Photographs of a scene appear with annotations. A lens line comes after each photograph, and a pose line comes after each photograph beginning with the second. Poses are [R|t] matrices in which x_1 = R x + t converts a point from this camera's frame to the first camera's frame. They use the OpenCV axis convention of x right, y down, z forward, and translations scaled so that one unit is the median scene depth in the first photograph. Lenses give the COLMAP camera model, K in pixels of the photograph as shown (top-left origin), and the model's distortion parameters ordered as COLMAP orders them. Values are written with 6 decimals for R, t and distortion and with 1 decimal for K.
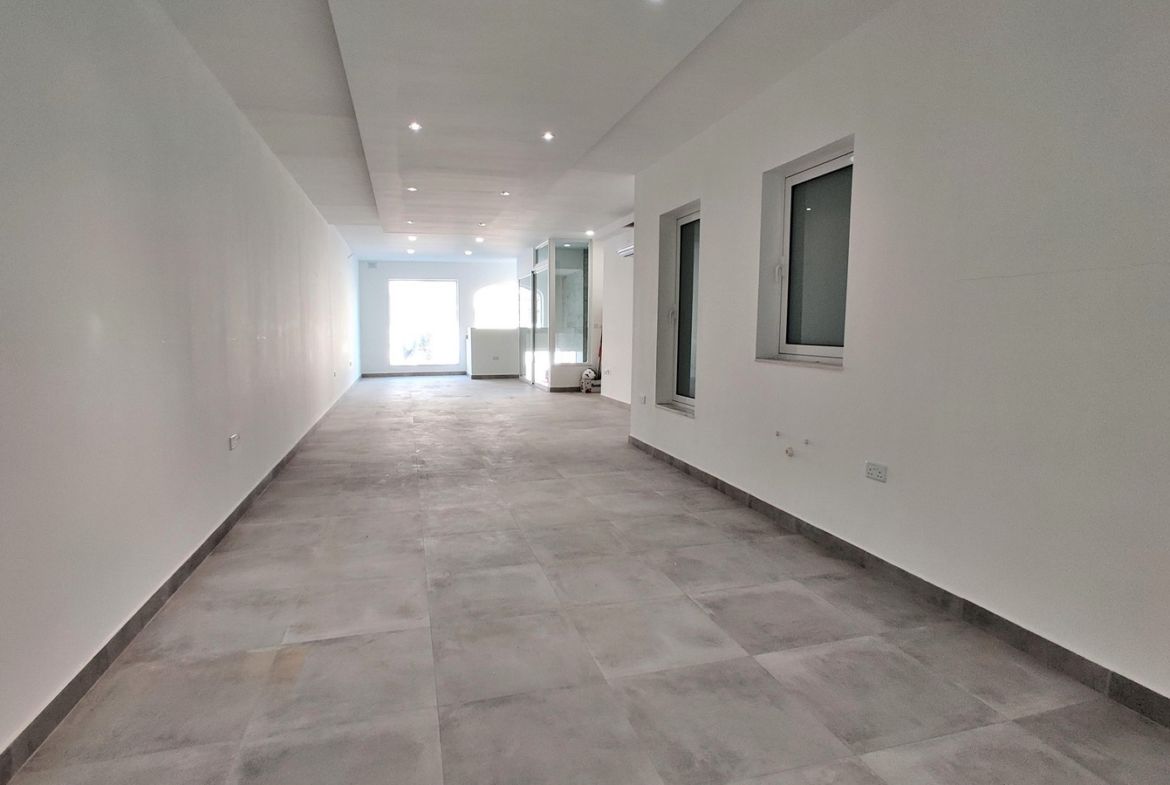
lens RADIAL K [[642.1, 0, 585.0], [0, 642.1, 392.5], [0, 0, 1]] dist [-0.024181, 0.026108]
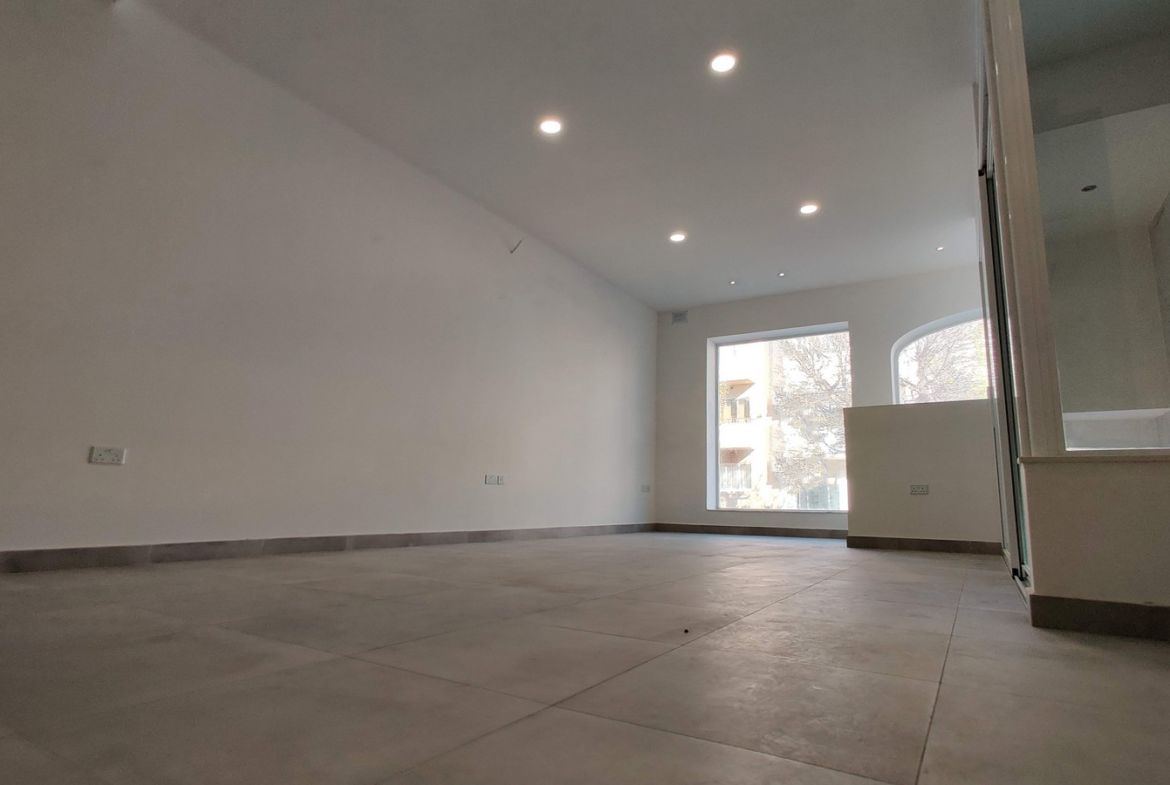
lens RADIAL K [[642.1, 0, 585.0], [0, 642.1, 392.5], [0, 0, 1]] dist [-0.024181, 0.026108]
pose [[0.681296, -0.104041, -0.724577, -0.004411], [-0.095581, 0.968729, -0.228970, -0.007752], [0.725741, 0.225252, 0.650047, 0.607312]]
